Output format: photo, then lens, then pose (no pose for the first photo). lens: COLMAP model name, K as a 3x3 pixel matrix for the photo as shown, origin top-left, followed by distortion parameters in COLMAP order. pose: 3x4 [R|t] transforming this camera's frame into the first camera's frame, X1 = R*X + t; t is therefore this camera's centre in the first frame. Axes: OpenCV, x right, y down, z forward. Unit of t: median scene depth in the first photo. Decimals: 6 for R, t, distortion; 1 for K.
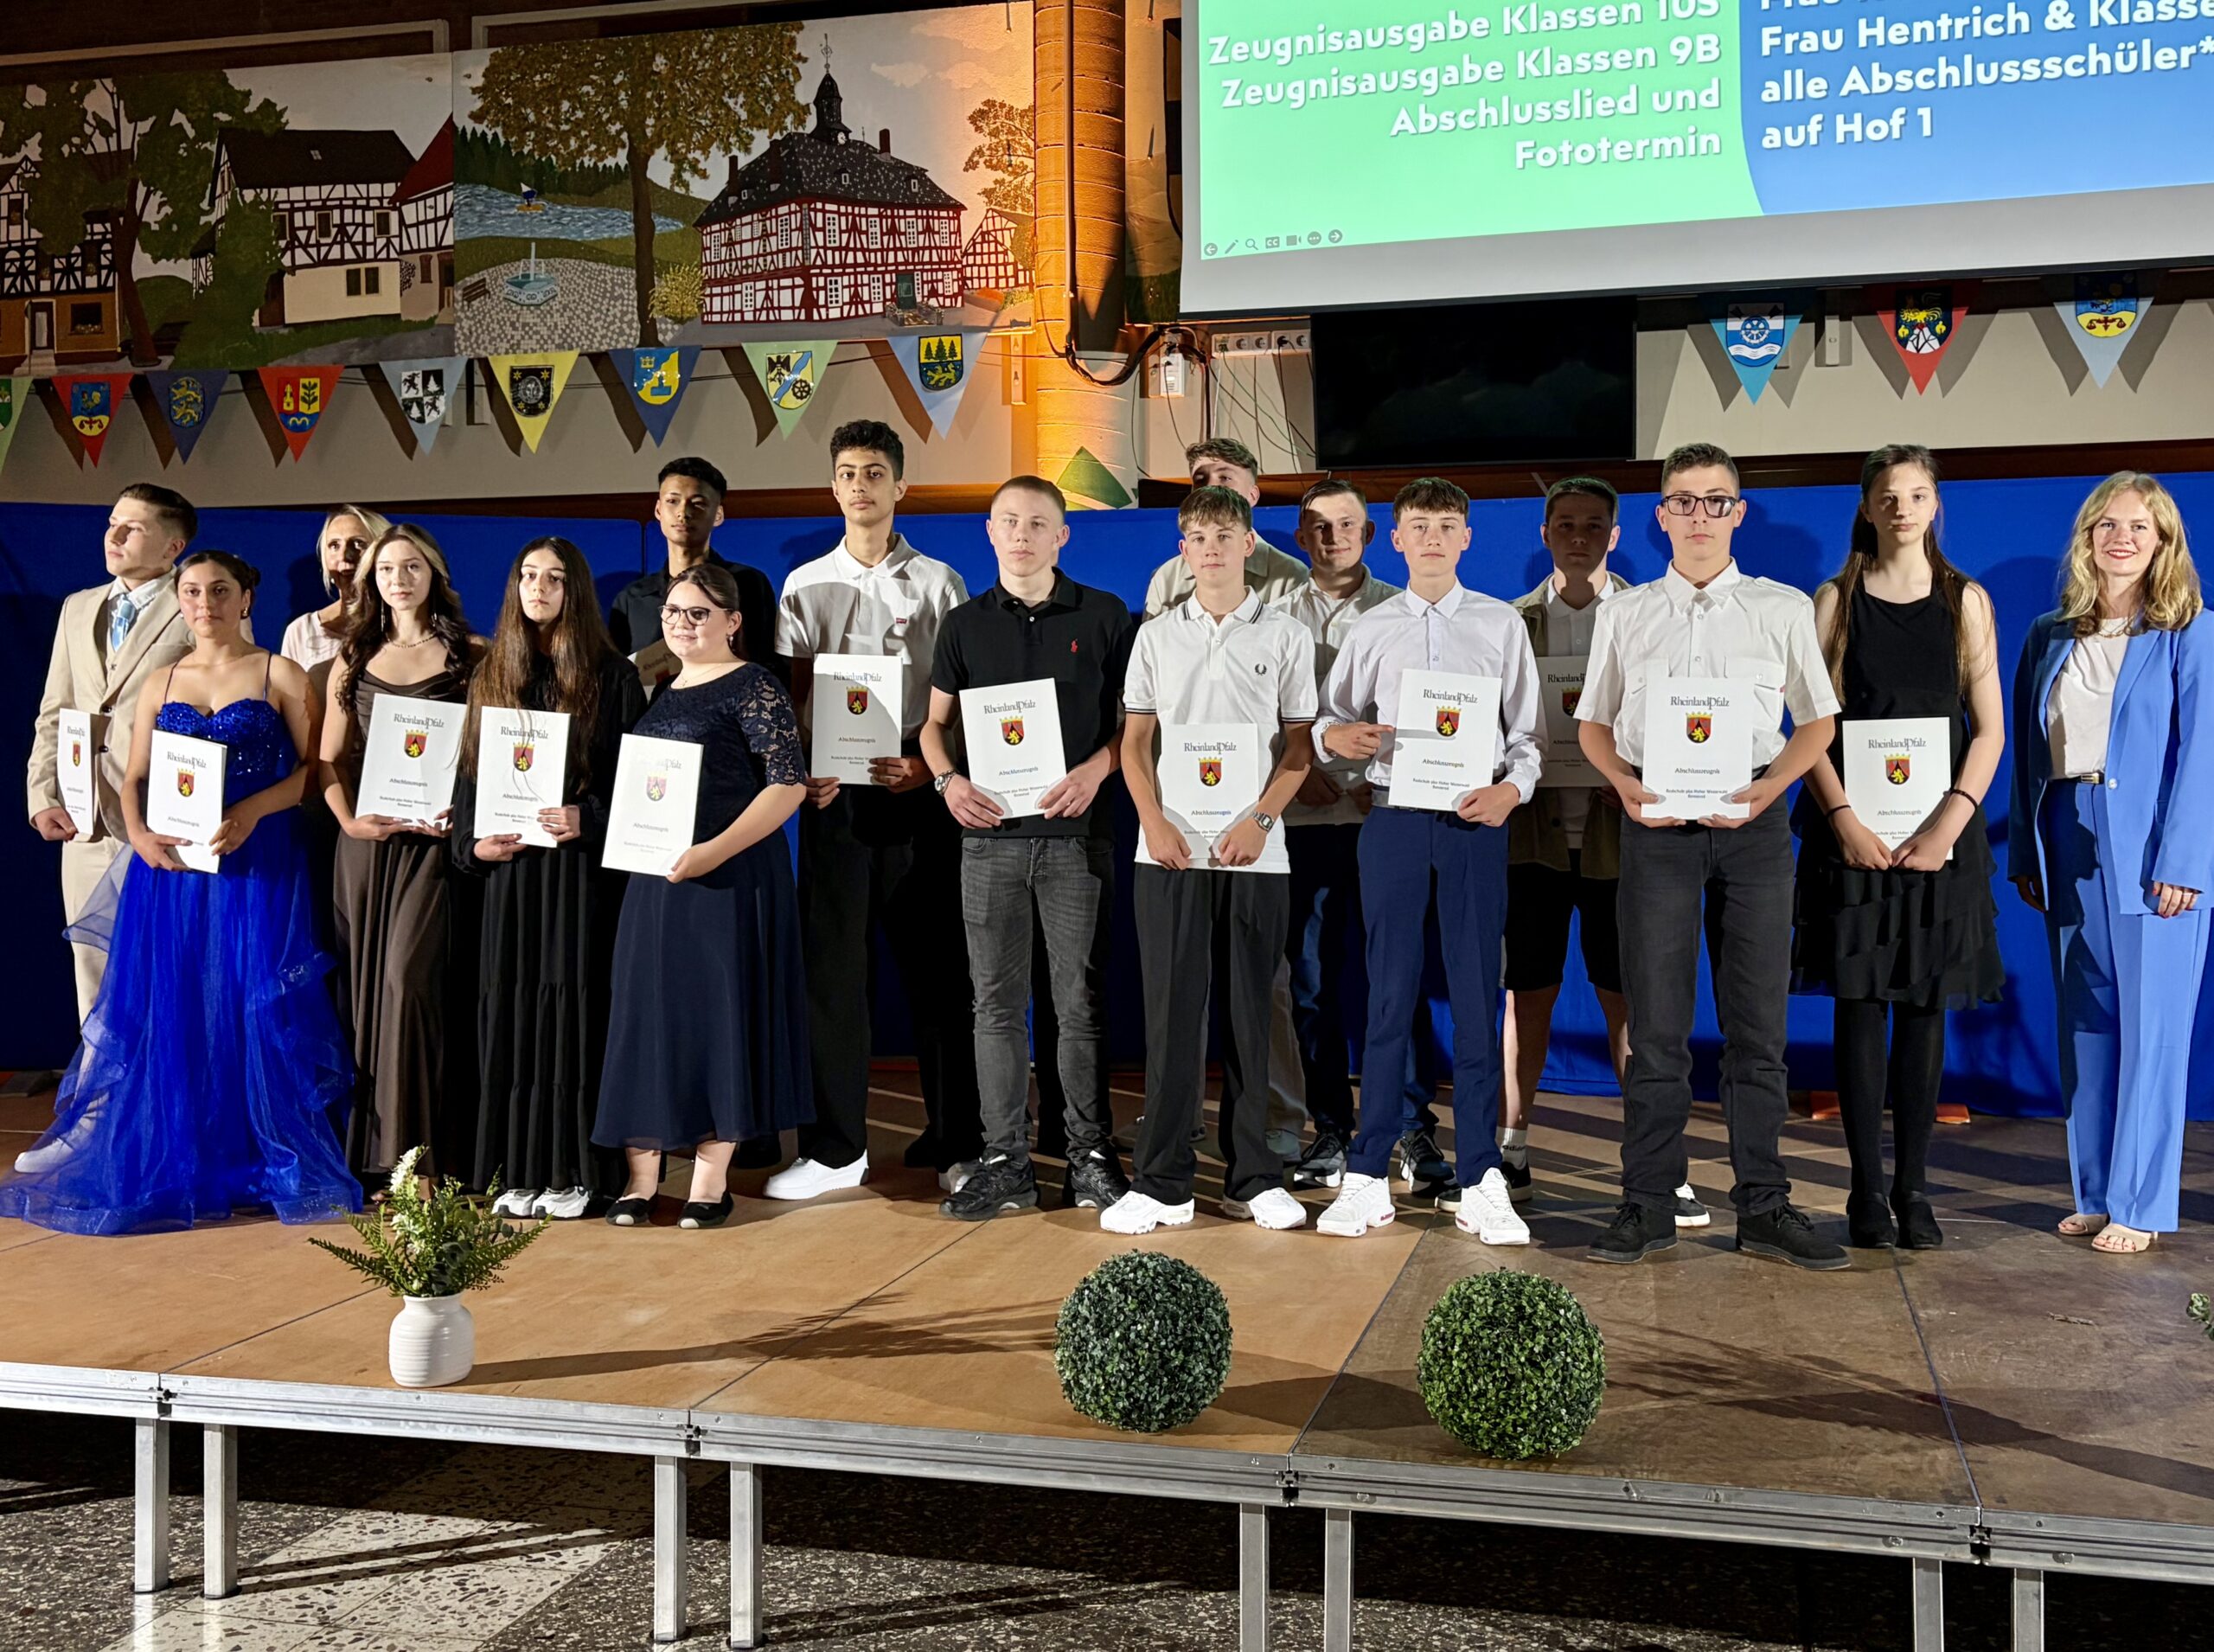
lens RADIAL K [[2201.7, 0, 1193.1], [0, 2201.7, 748.4], [0, 0, 1]] dist [0.027978, 0.000000]
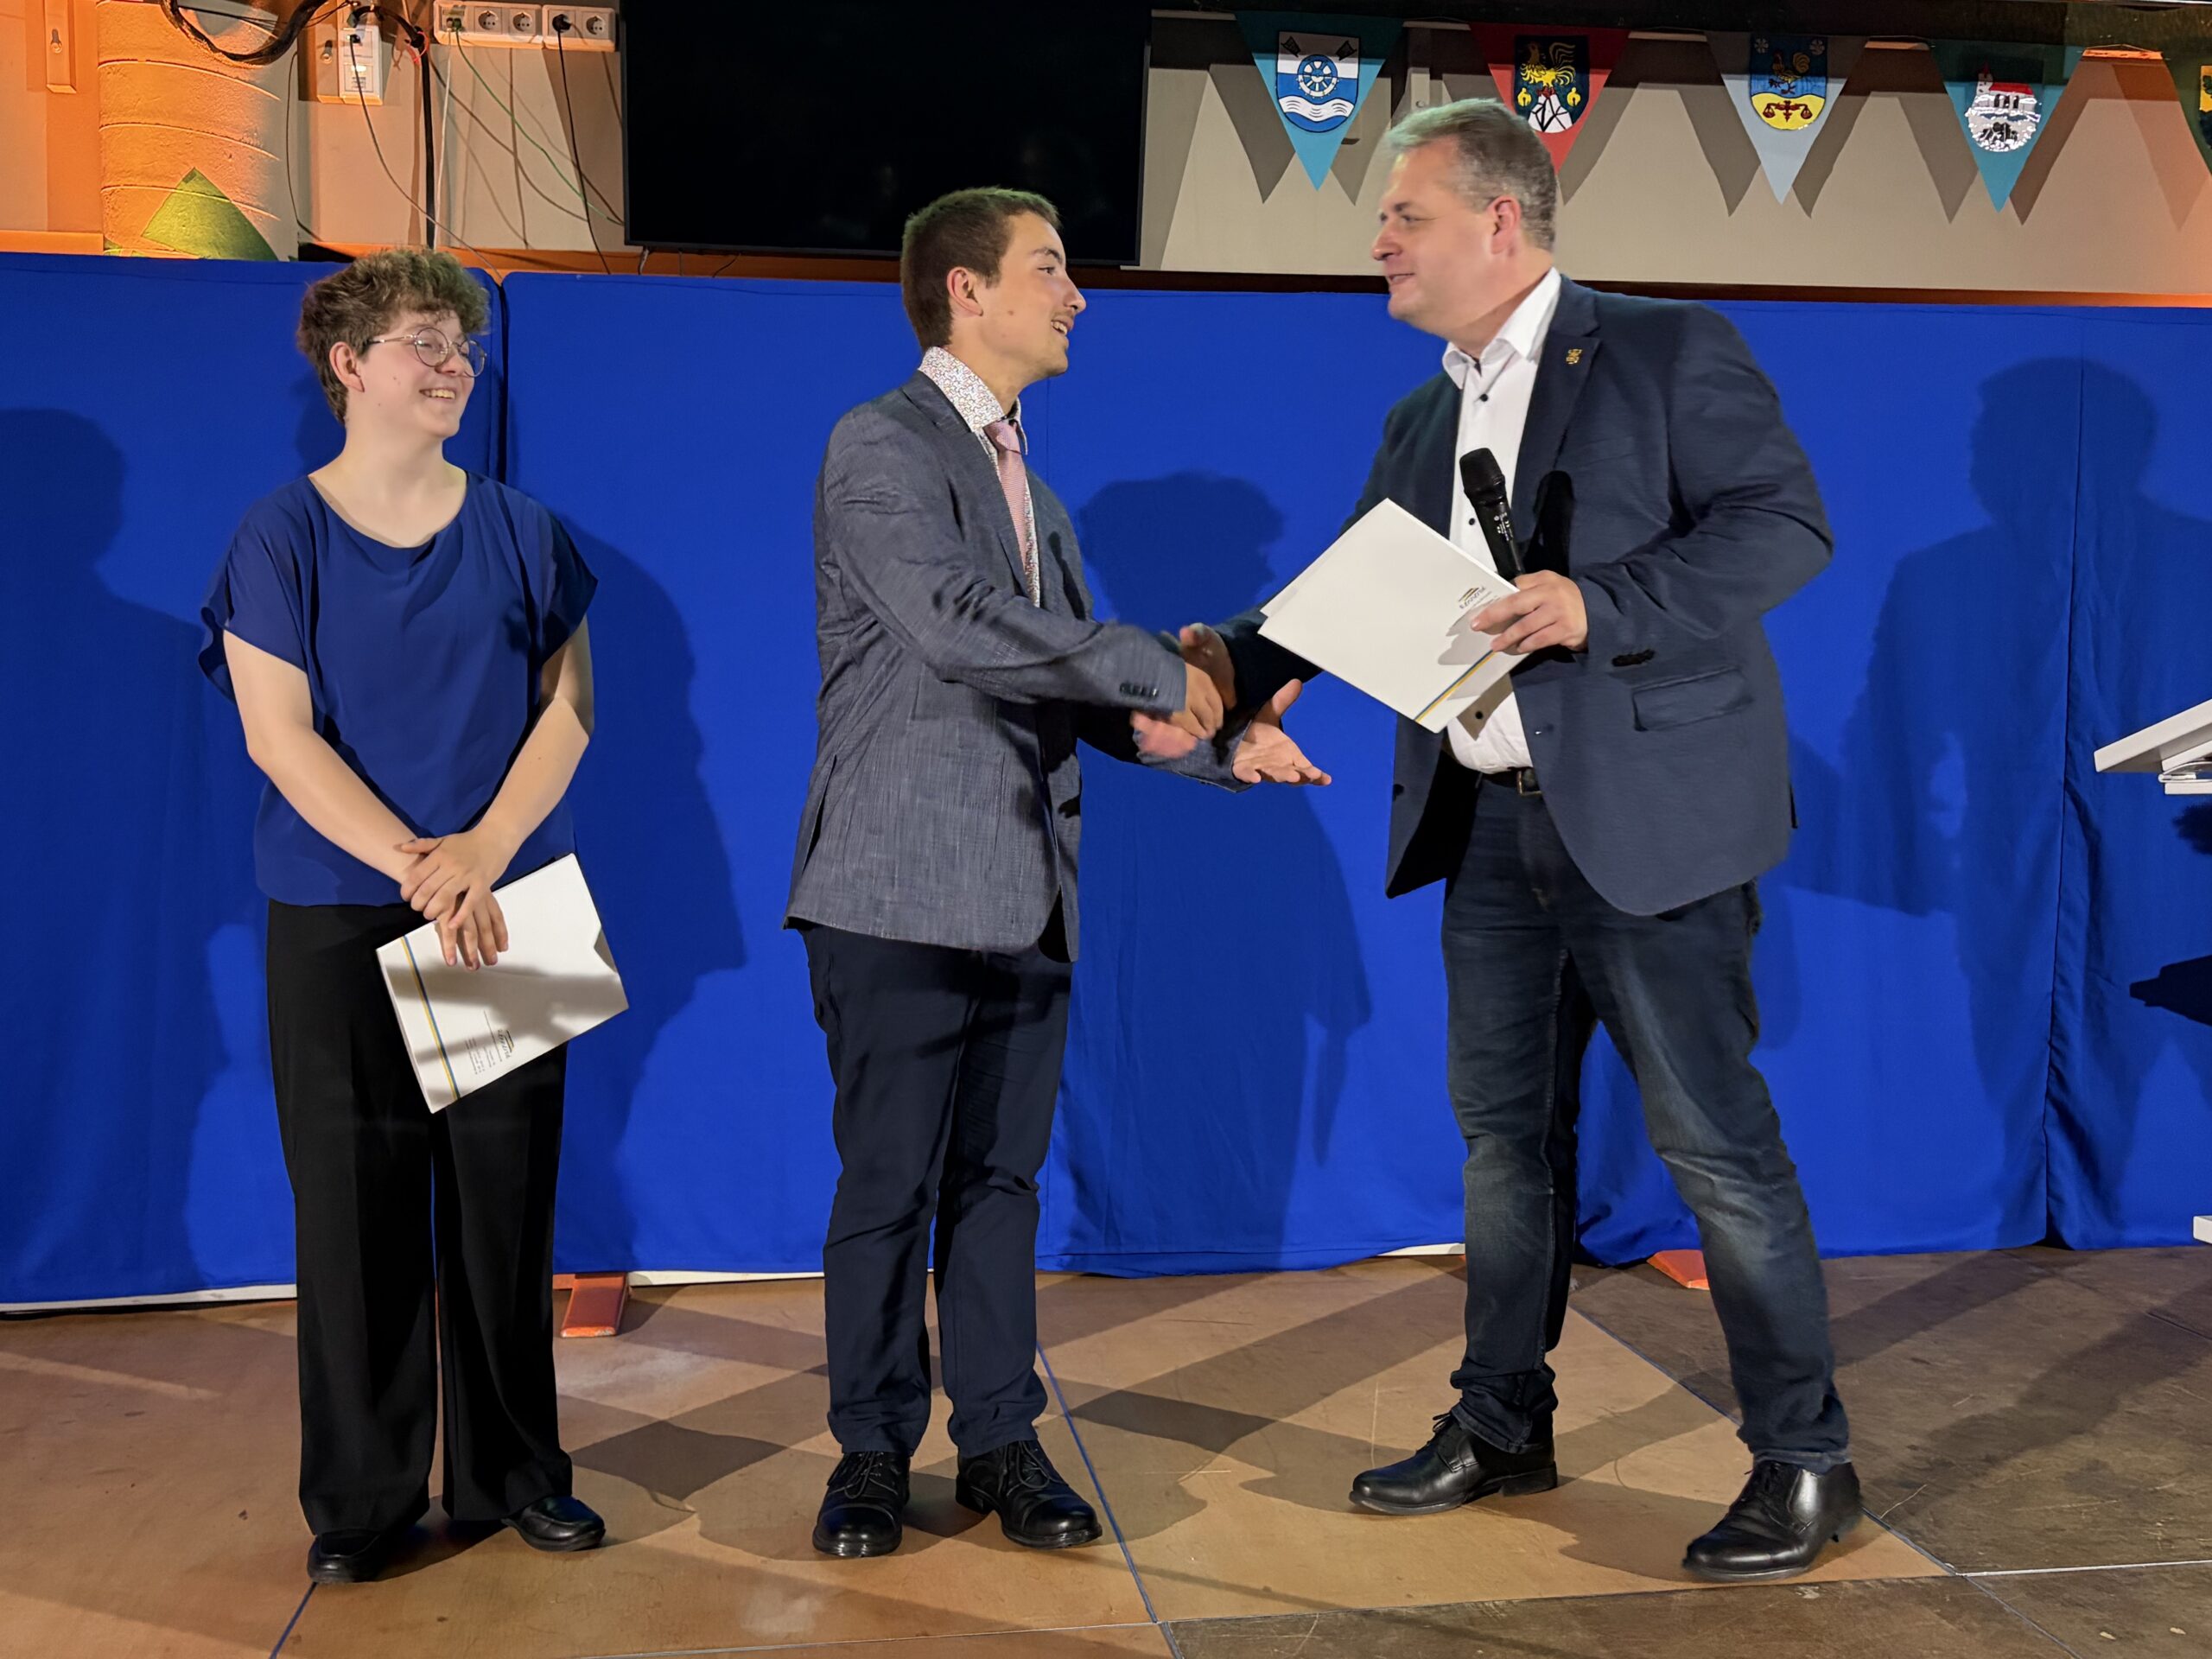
lens RADIAL K [[2168.2, 0, 1120.5], [0, 2168.2, 821.6], [0, 0, 1]] dist [0.026291, 0.000000]
pose [[0.924245, -0.013285, 0.381569, -0.044929], [-0.000301, 0.999369, 0.035523, 0.008365], [-0.381800, -0.032946, 0.923657, 0.378880]]
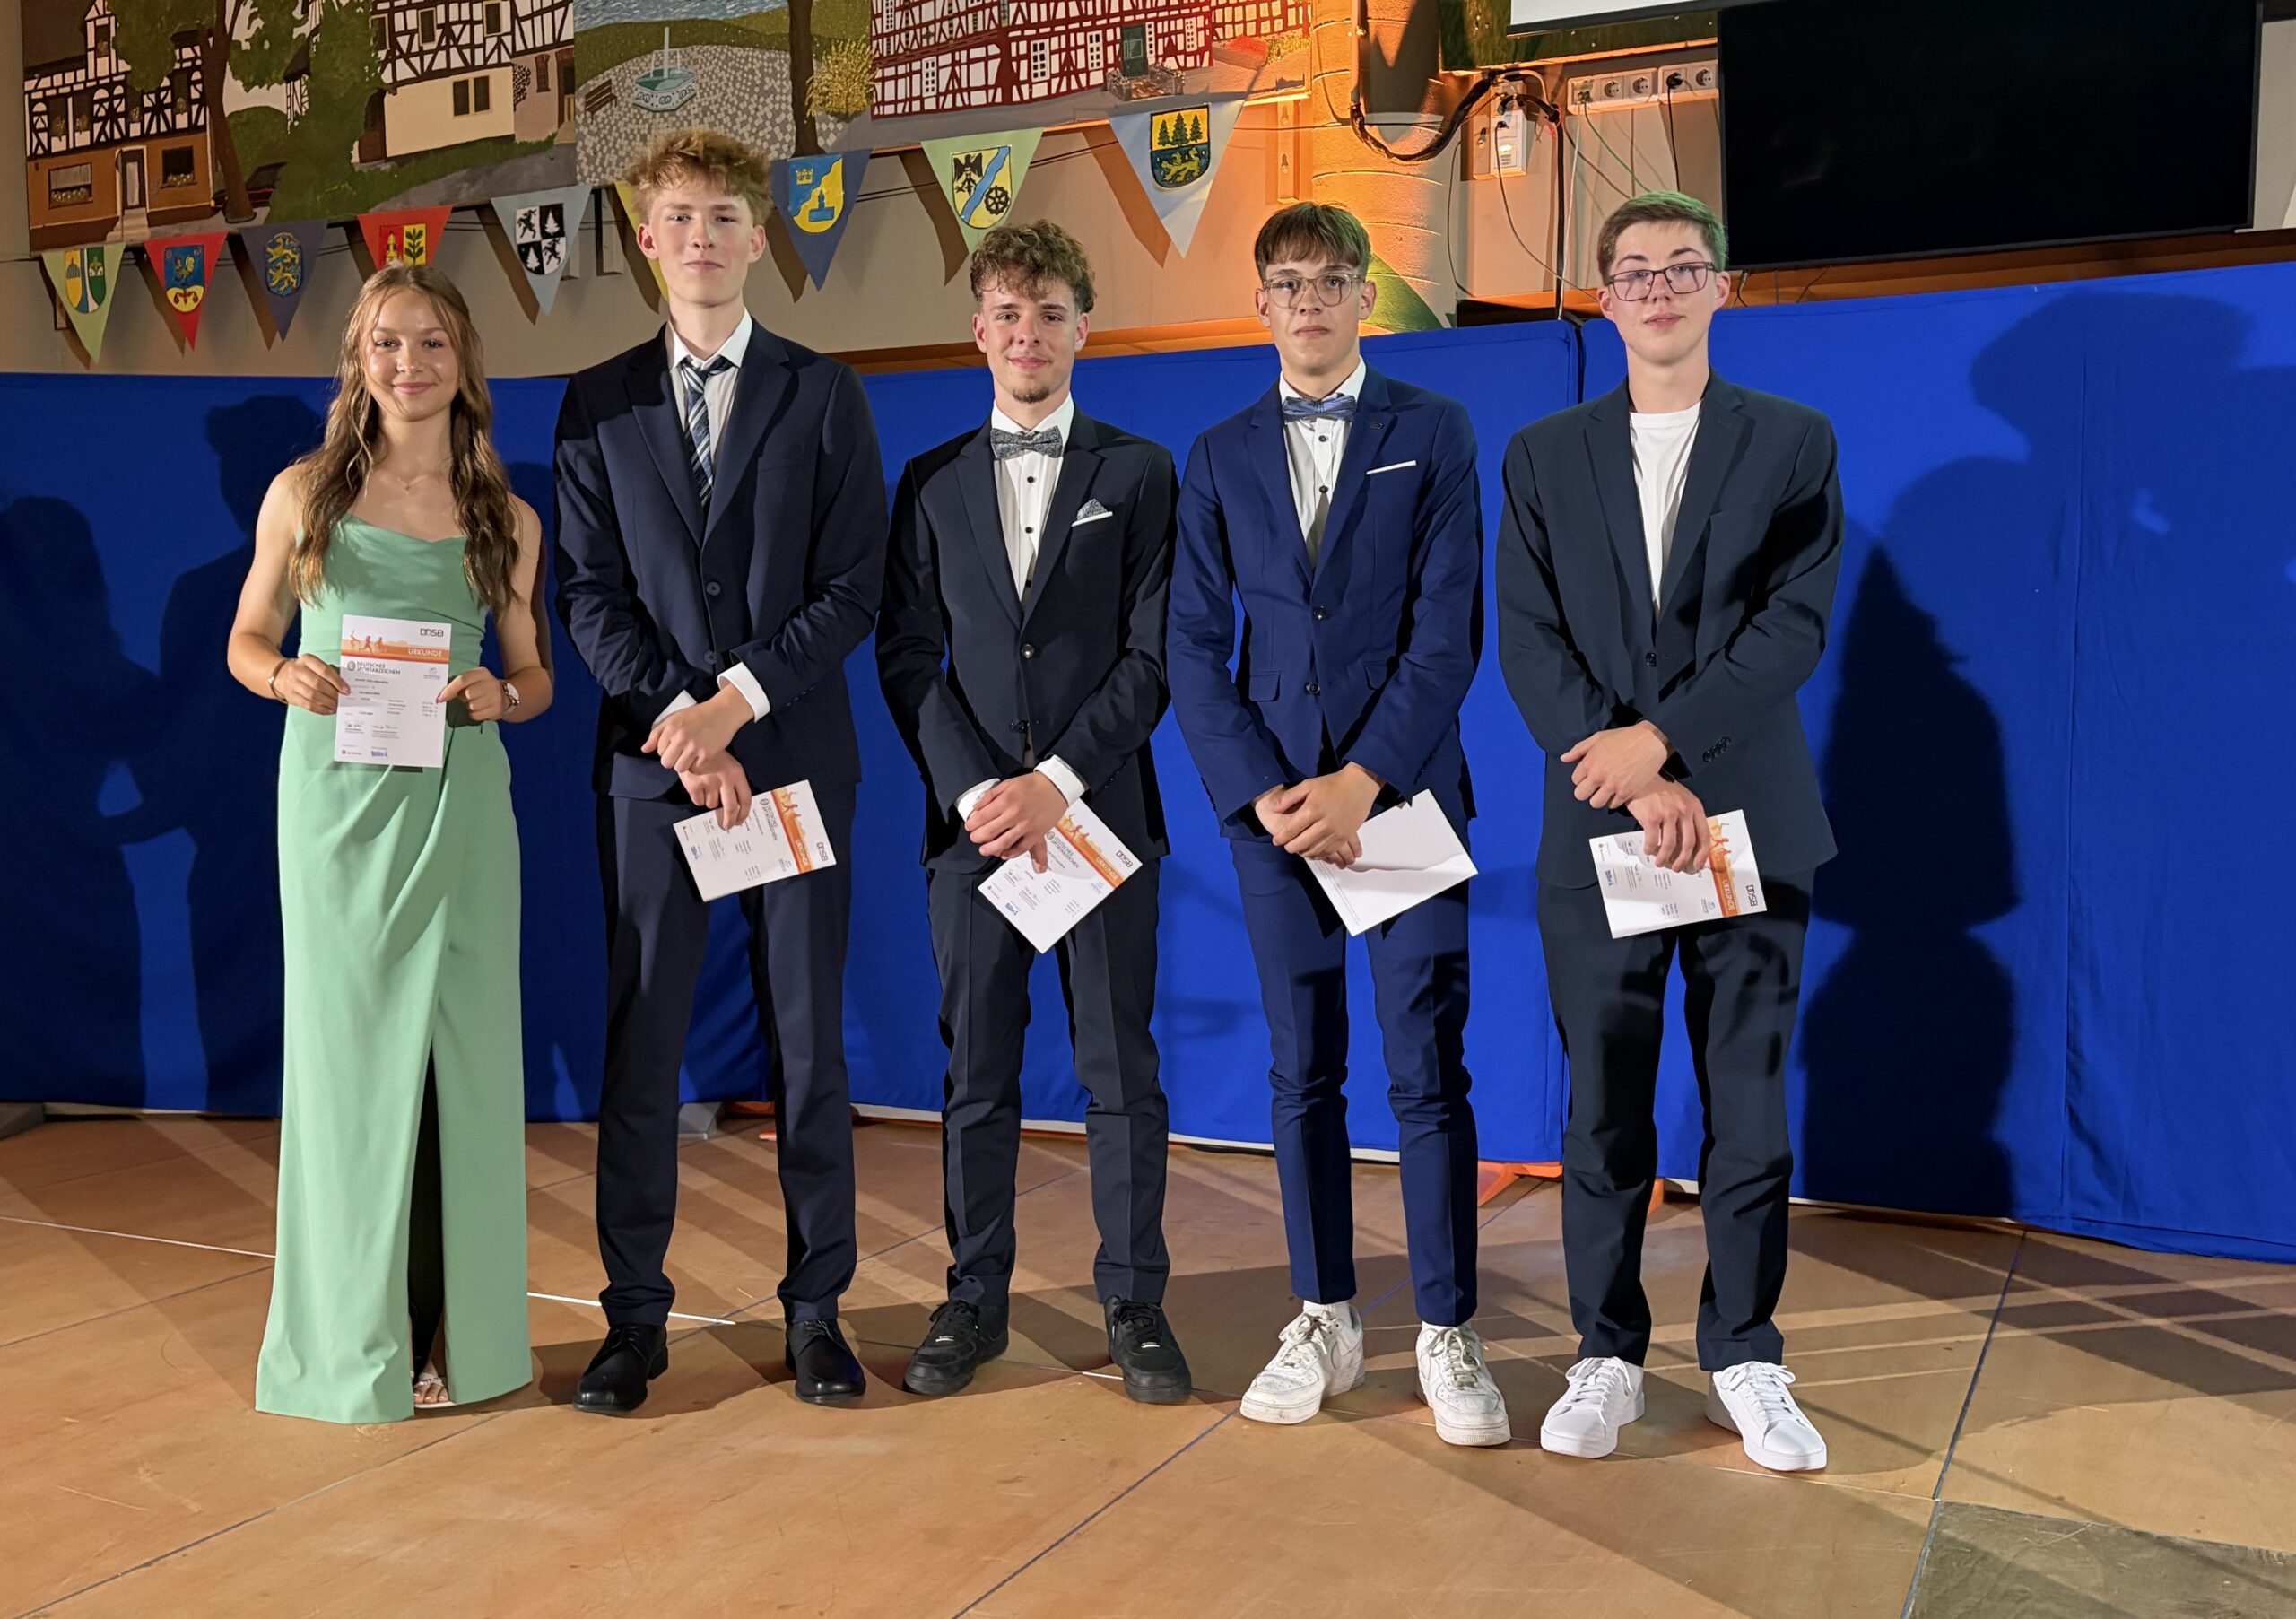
lens RADIAL K [[2208.8, 0, 1142.9], [0, 2208.8, 806.8], [0, 0, 1]] dist [0.030398, 0.000000]
pose [[0.979190, 0.010544, -0.202670, 0.020800], [-0.001388, 0.998974, 0.045268, 0.004810], [0.202939, -0.044044, 0.978200, 0.287106]]
